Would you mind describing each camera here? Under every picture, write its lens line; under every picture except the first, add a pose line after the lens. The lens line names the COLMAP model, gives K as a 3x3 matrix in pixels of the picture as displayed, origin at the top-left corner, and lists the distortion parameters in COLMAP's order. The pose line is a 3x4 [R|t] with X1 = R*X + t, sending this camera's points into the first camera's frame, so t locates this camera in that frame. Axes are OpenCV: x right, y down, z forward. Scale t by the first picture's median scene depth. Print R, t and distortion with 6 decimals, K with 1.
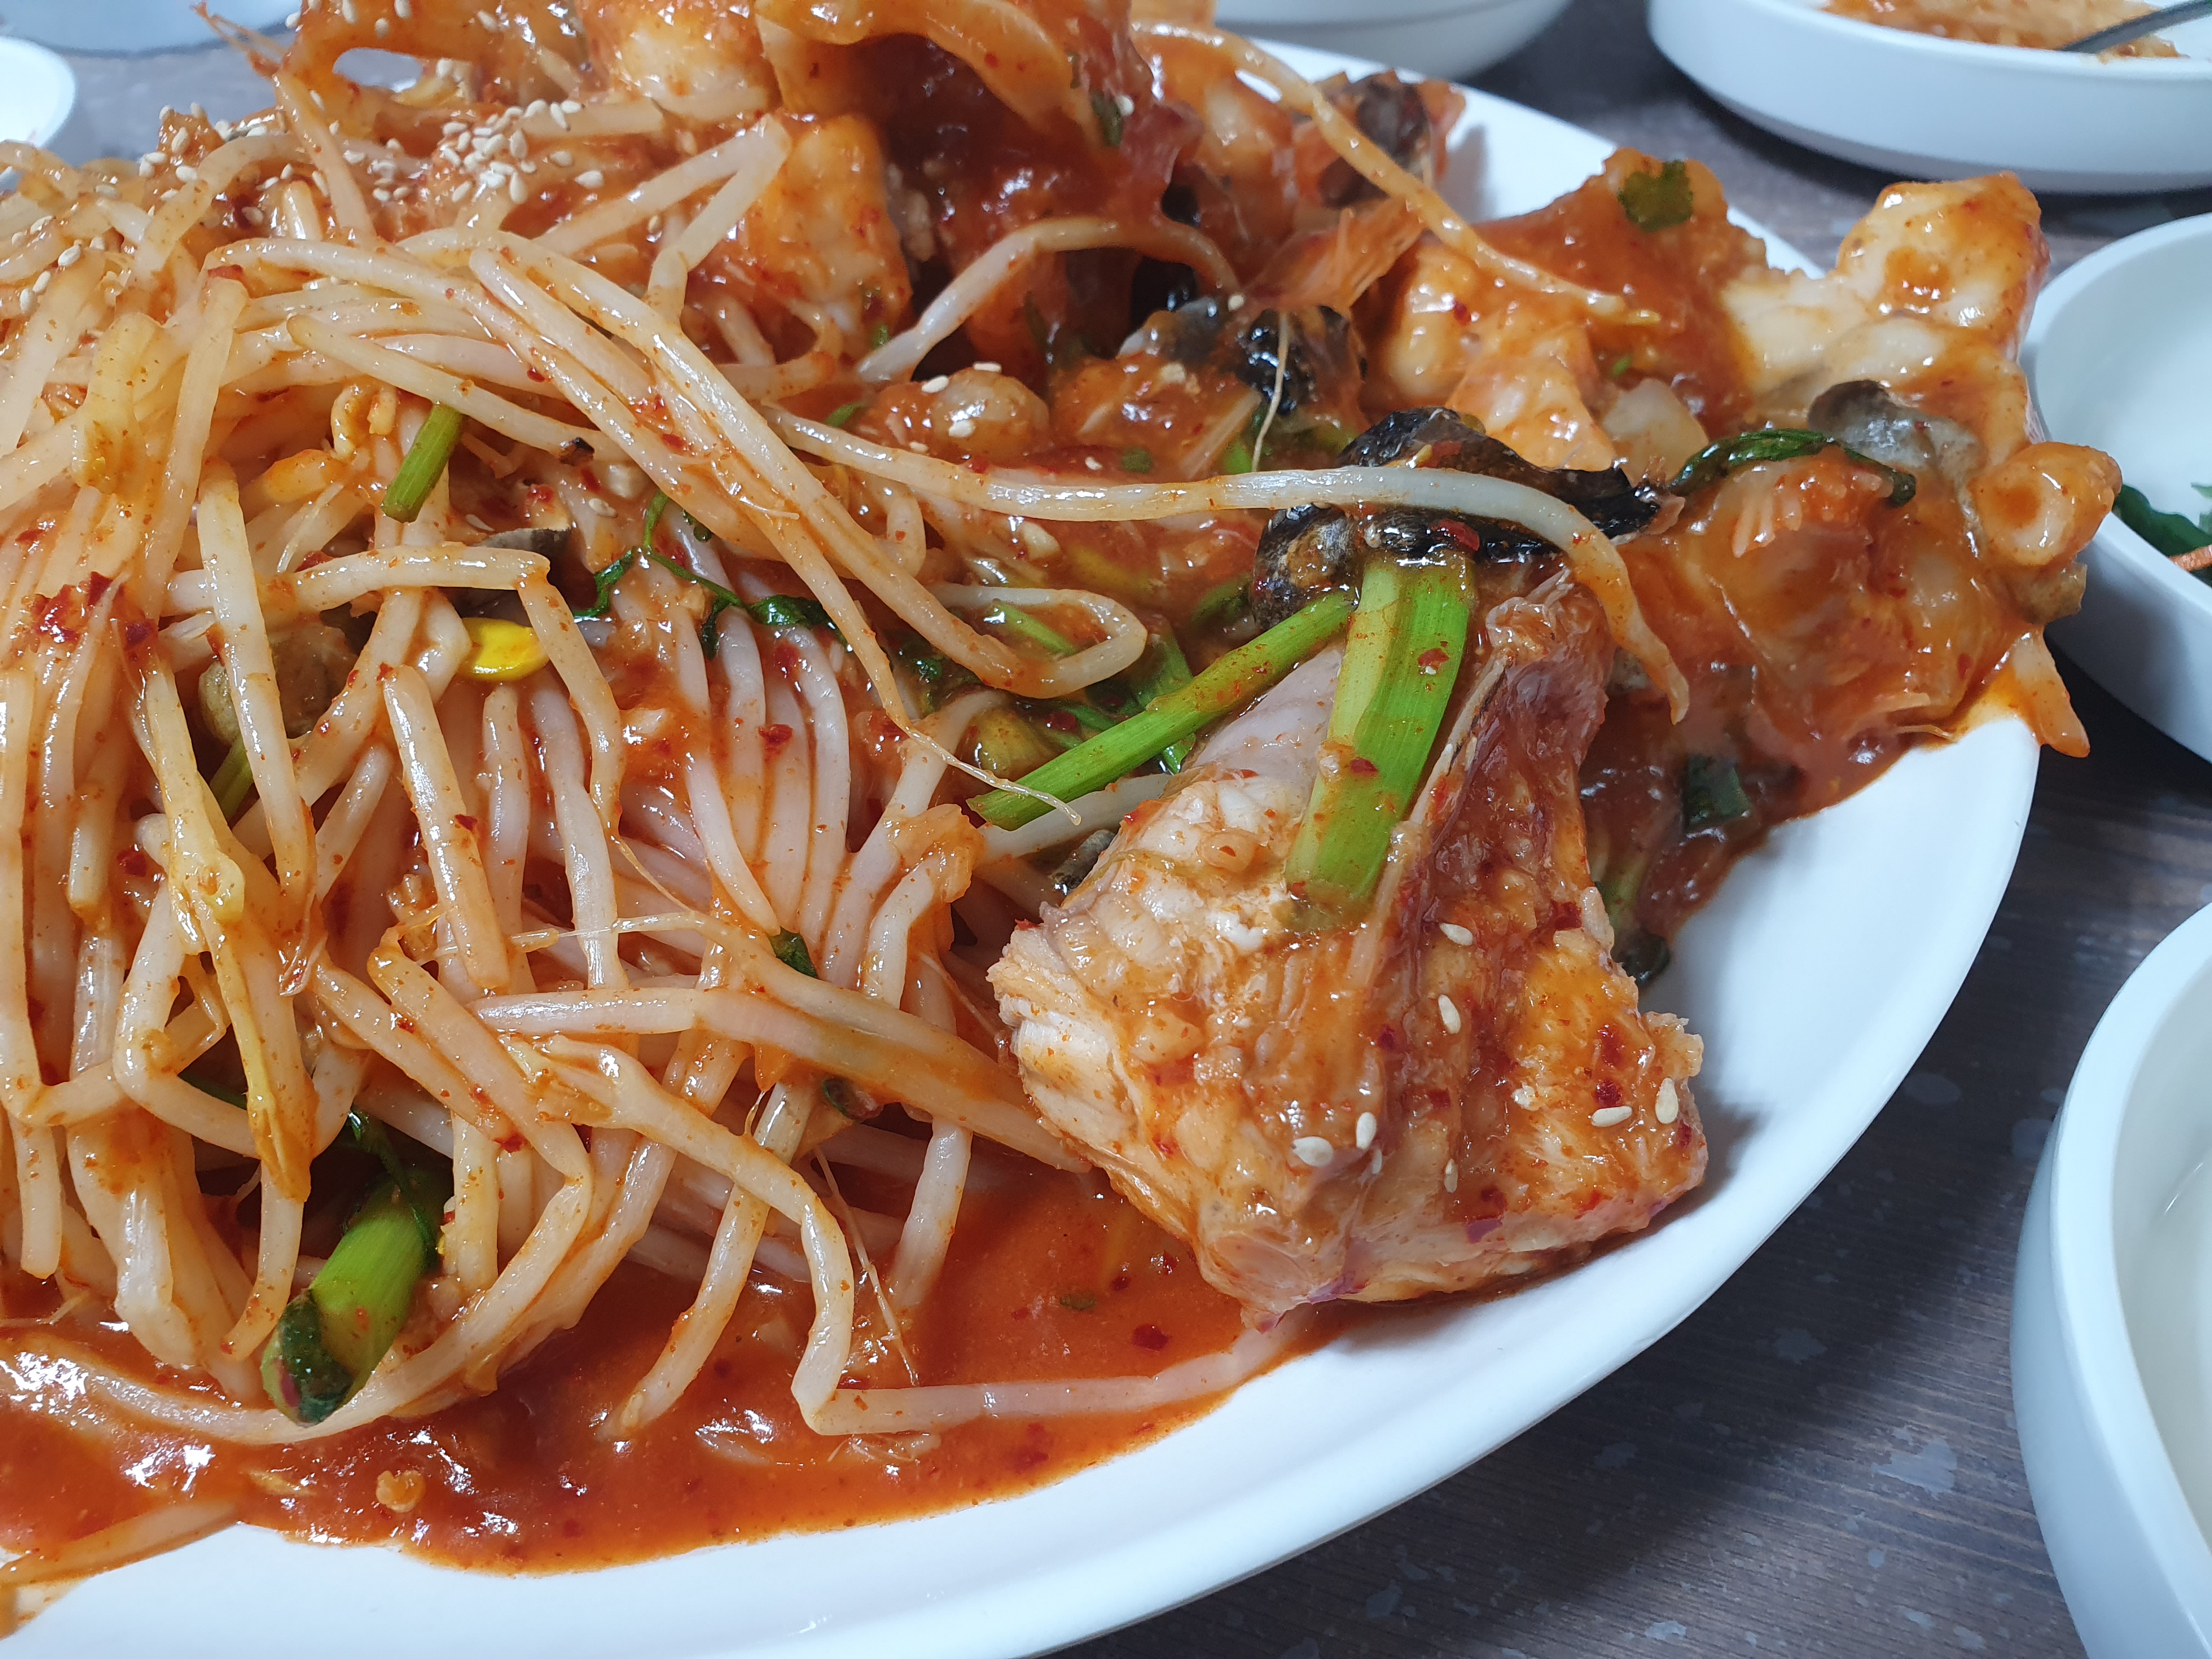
lens RADIAL K [[1963.4, 0, 1106.0], [0, 1963.4, 829.5], [0, 0, 1]] dist [-0.013249, -0.217200]
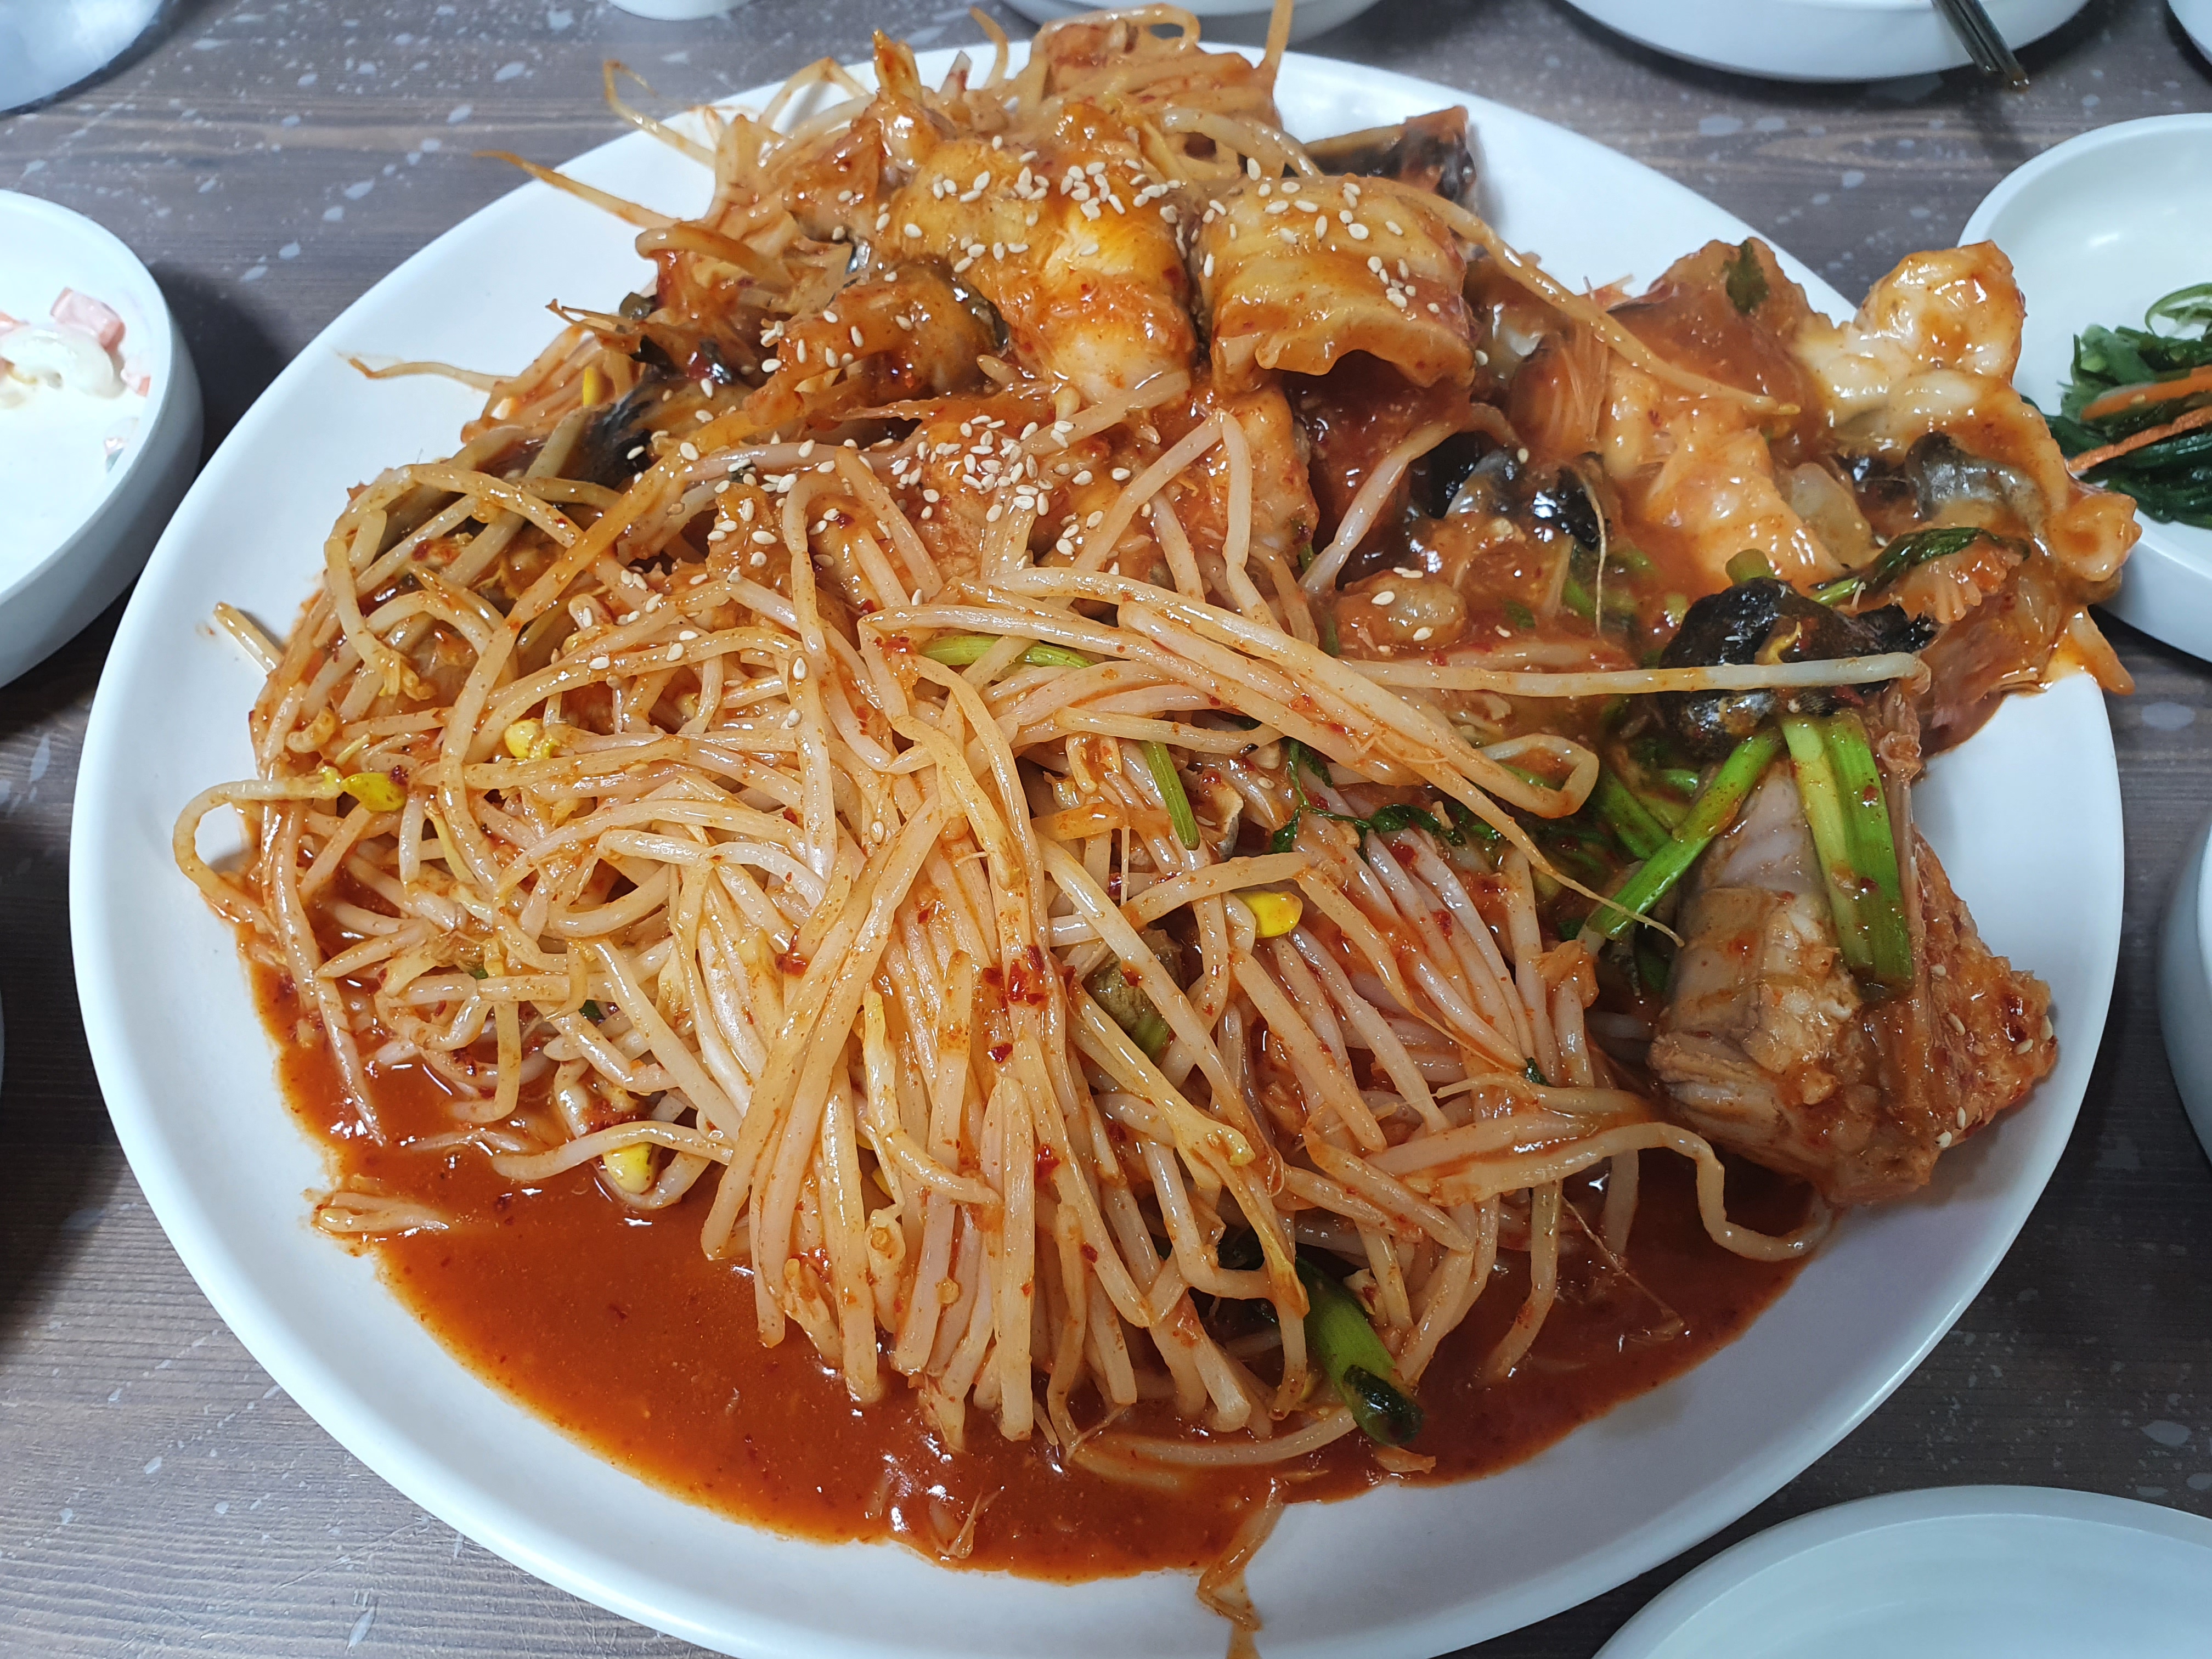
lens RADIAL K [[1963.4, 0, 1106.0], [0, 1963.4, 829.5], [0, 0, 1]] dist [-0.013249, -0.217200]
pose [[0.951632, -0.238541, 0.193637, -0.592184], [0.191969, 0.953718, 0.231451, -0.436621], [-0.239886, -0.183084, 0.953381, -0.298481]]
